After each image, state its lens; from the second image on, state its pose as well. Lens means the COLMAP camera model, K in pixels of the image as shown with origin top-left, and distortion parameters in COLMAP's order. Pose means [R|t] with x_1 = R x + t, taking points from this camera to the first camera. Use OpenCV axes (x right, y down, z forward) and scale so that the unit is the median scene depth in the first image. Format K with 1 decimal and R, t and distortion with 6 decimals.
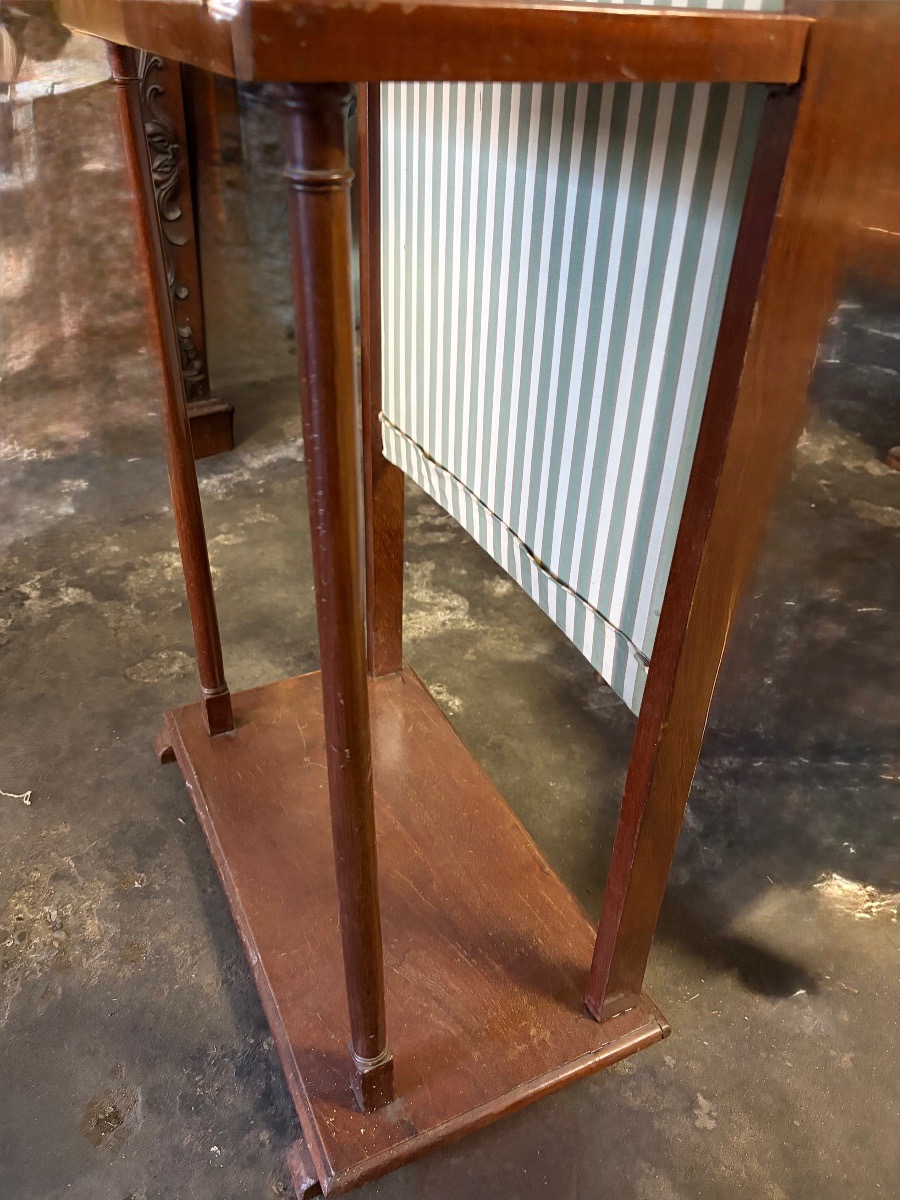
lens RADIAL K [[919.6, 0, 450.0], [0, 919.6, 600.0], [0, 0, 1]] dist [0.001517, -0.001500]
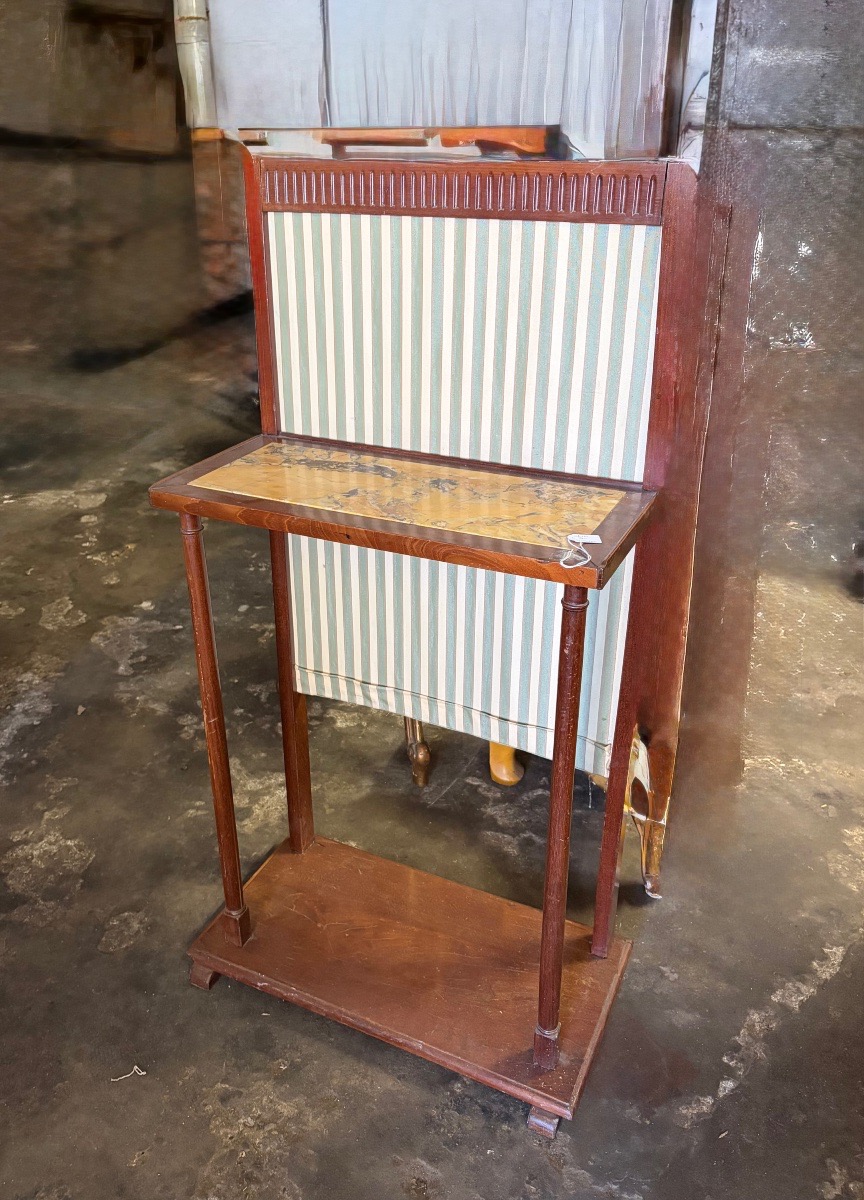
lens RADIAL K [[975.1, 0, 402.6], [0, 975.1, 597.1], [0, 0, 1]] dist [0.066001, -0.056296]
pose [[0.783042, -0.304559, 0.542299, -0.781091], [0.363277, 0.931680, -0.001308, -0.253475], [-0.504851, 0.198029, 0.840185, -0.400846]]
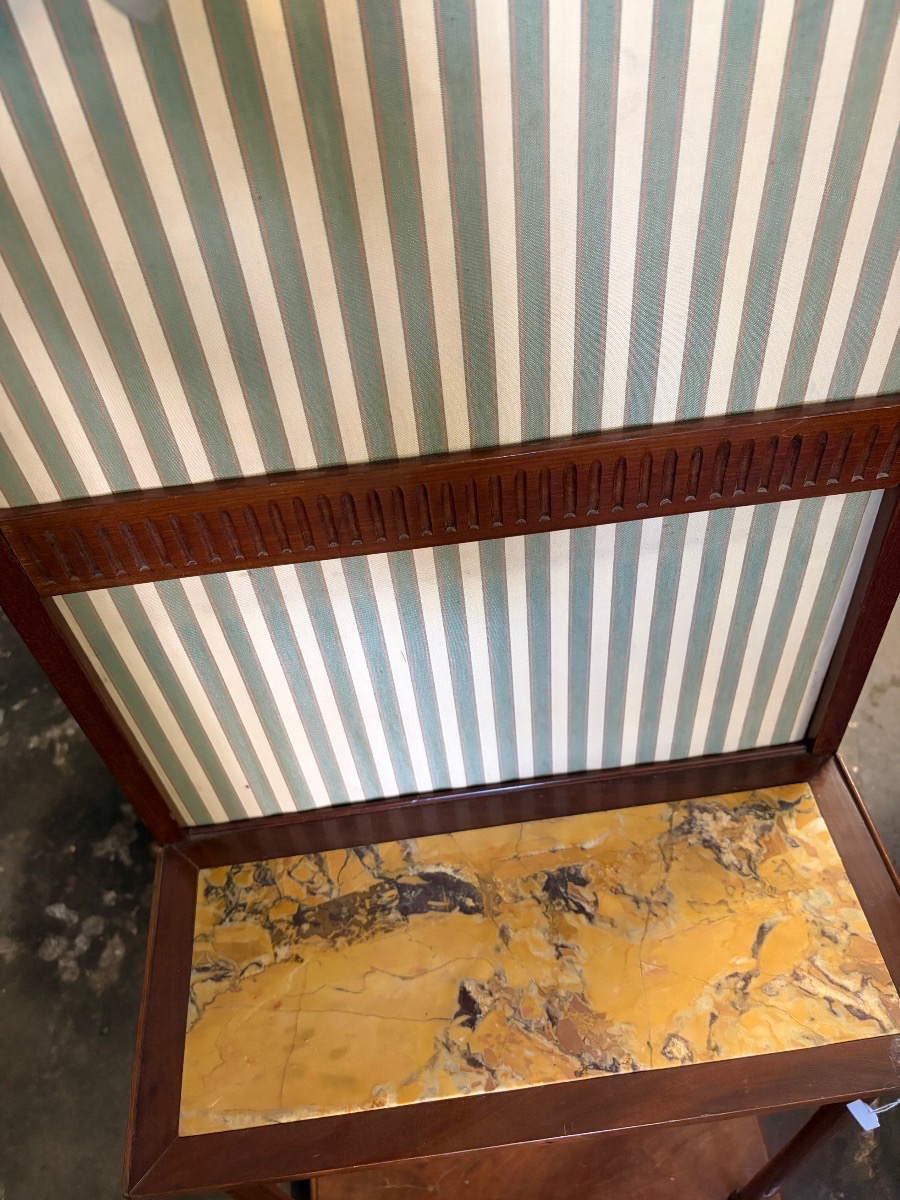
lens RADIAL K [[923.1, 0, 469.4], [0, 923.1, 621.2], [0, 0, 1]] dist [0.013342, -0.000435]
pose [[0.314572, -0.750010, 0.581833, -0.319845], [0.580473, 0.636978, 0.507258, -0.918630], [-0.751063, 0.178169, 0.635736, 0.135885]]
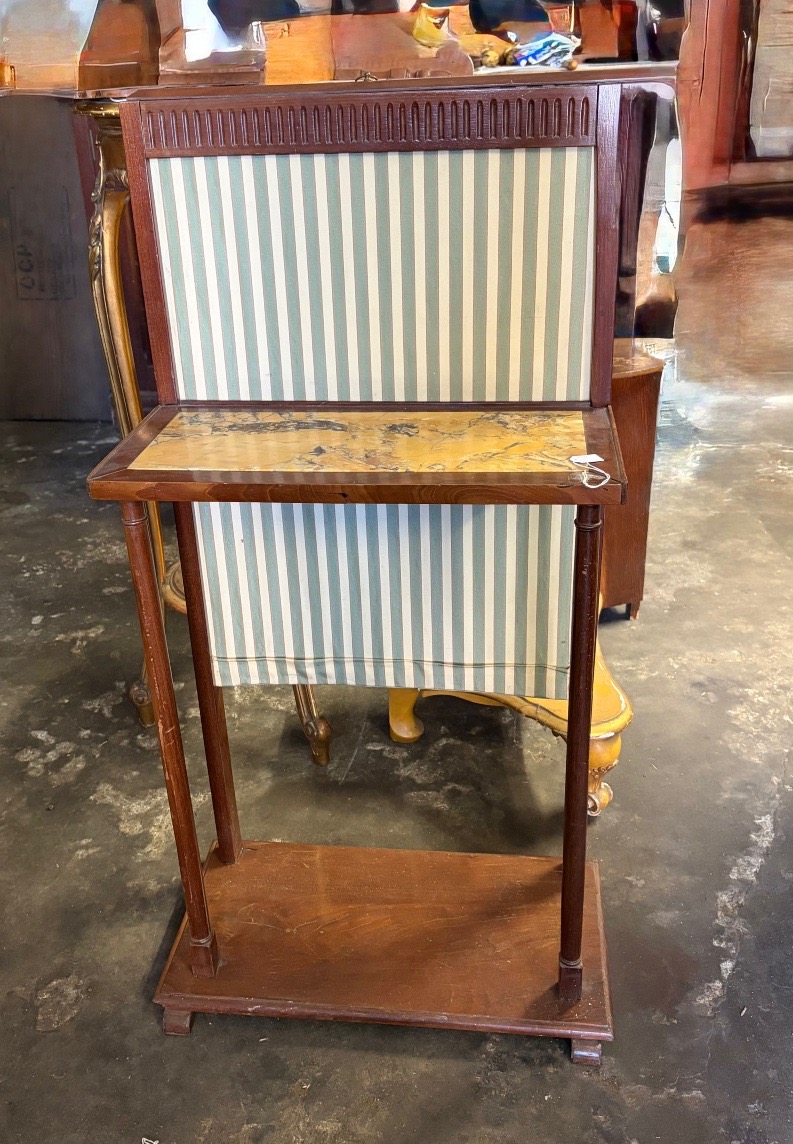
lens RADIAL K [[1066.5, 0, 395.2], [0, 1066.5, 561.0], [0, 0, 1]] dist [0.053527, 0.002843]
pose [[0.527691, -0.418356, 0.739270, -1.053733], [0.503771, 0.854865, 0.124180, -0.397225], [-0.683927, 0.306894, 0.661860, -0.218999]]
